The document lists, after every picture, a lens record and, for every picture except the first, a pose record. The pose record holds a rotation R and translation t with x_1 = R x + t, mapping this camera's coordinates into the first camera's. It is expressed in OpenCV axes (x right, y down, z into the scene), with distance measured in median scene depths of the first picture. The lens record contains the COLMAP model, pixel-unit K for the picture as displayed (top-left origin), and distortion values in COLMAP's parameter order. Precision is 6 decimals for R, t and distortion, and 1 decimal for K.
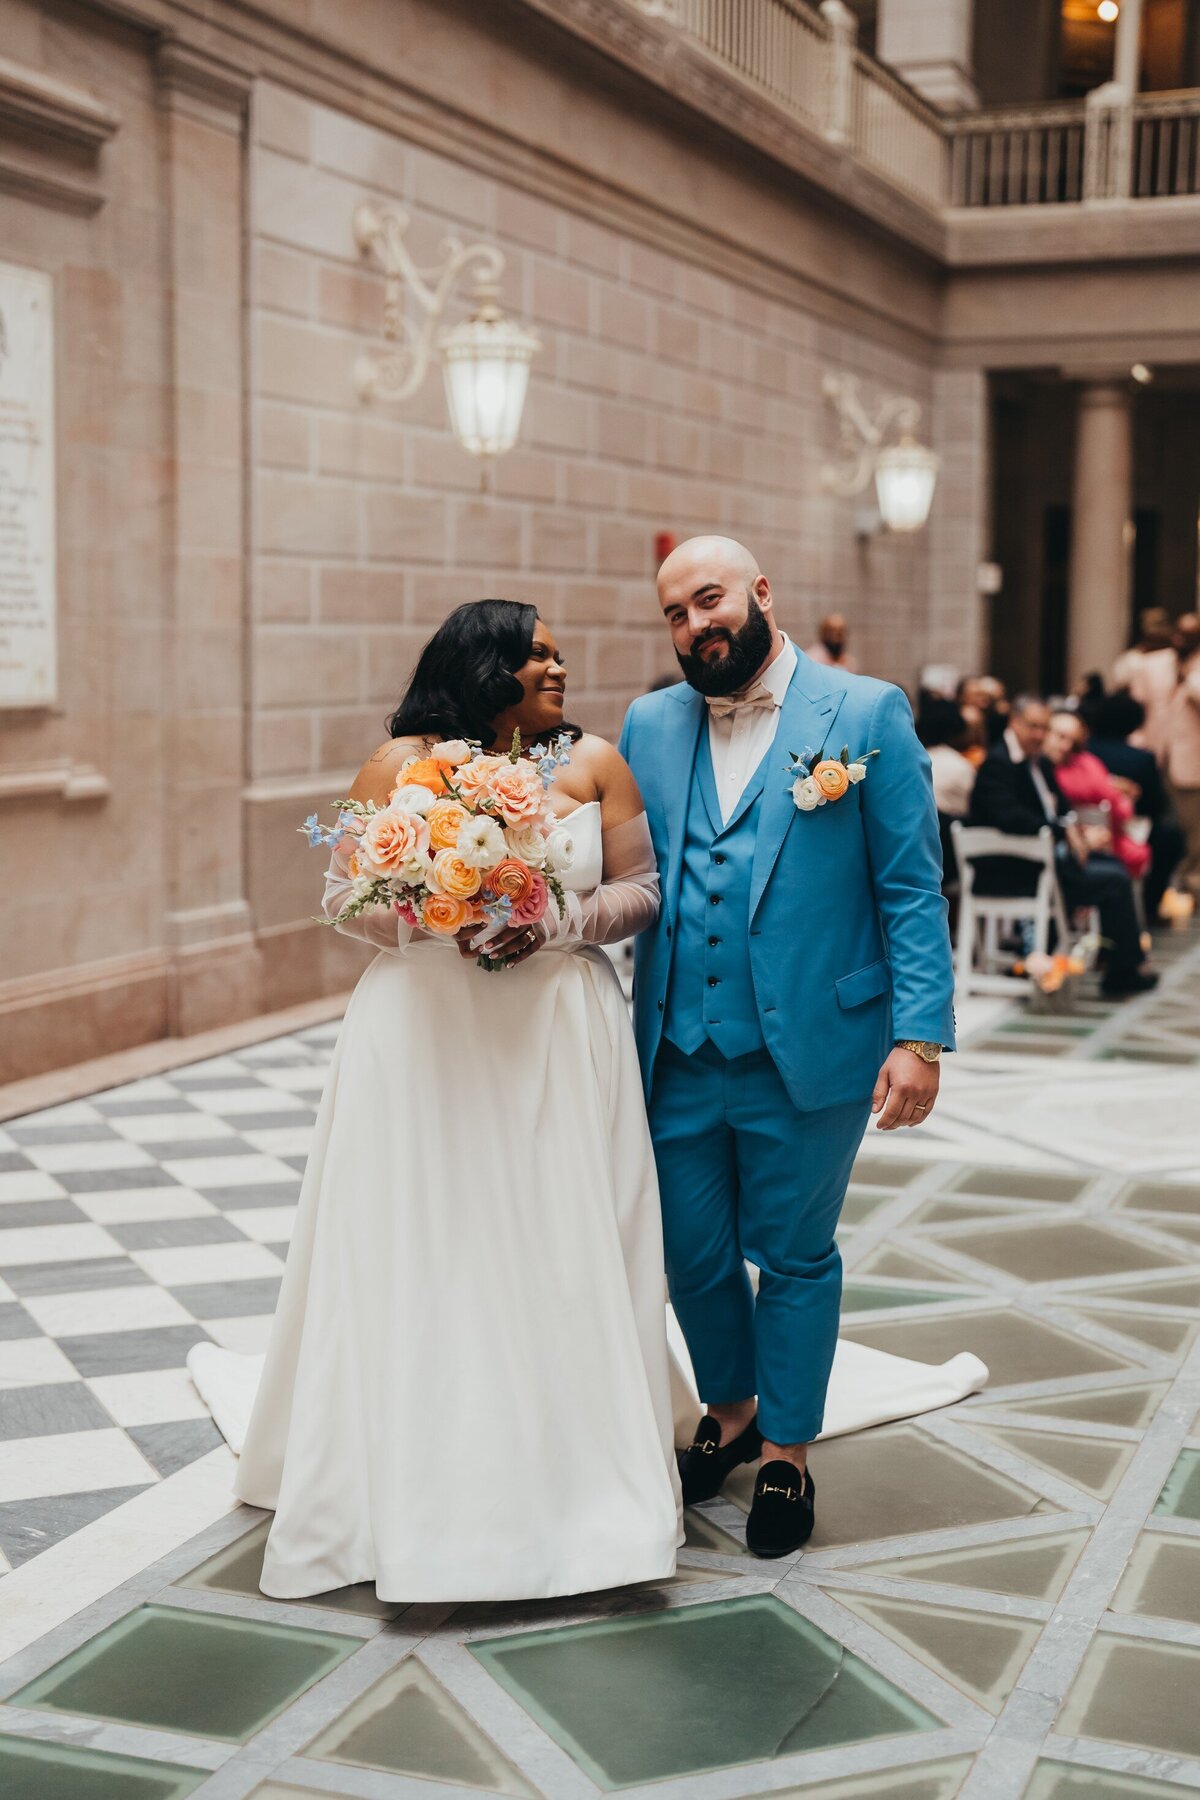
lens RADIAL K [[2519.9, 0, 593.5], [0, 2519.9, 894.1], [0, 0, 1]] dist [-0.112456, 0.912745]
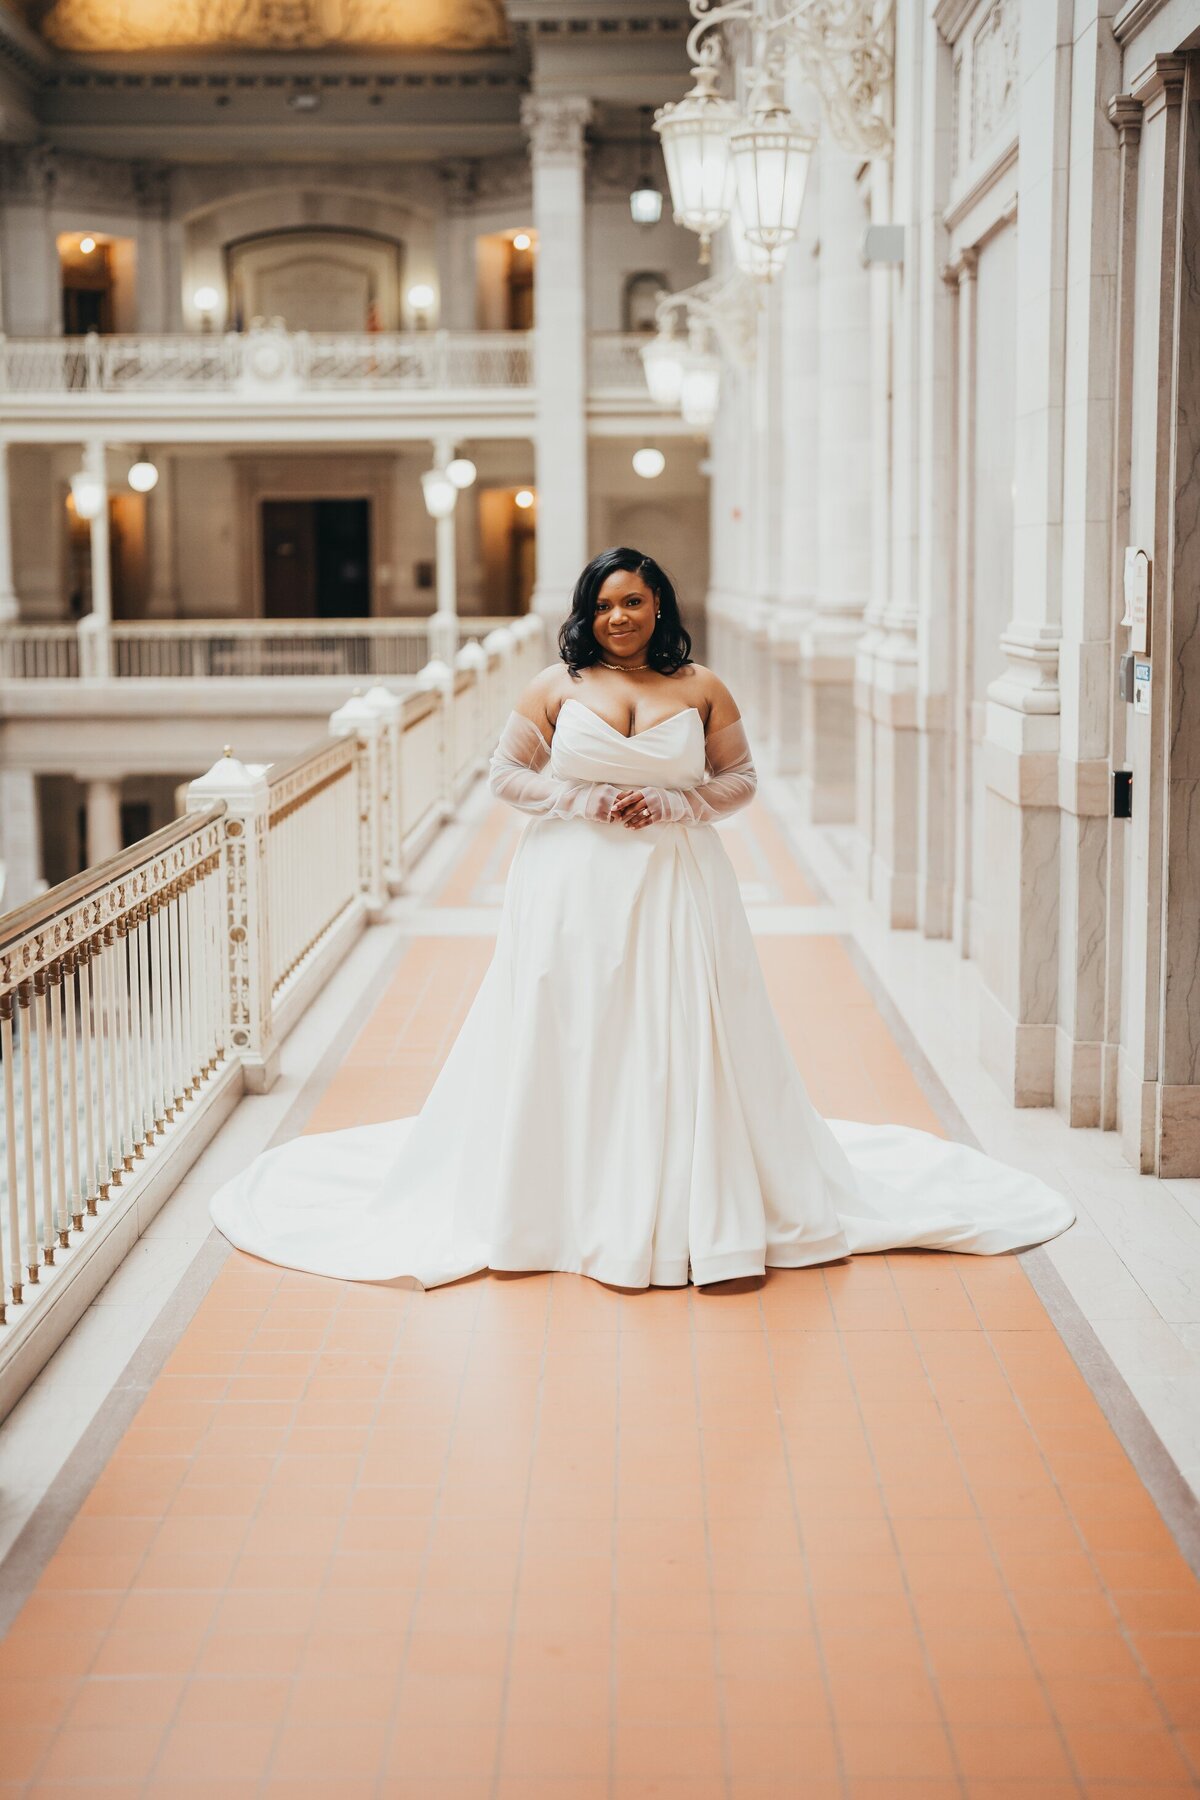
lens RADIAL K [[2519.9, 0, 593.5], [0, 2519.9, 894.1], [0, 0, 1]] dist [-0.112456, 0.912745]
pose [[0.937518, -0.056397, 0.343335, -0.079539], [0.046618, 0.998239, 0.036676, -0.174140], [-0.344799, -0.018379, 0.938497, -0.763033]]
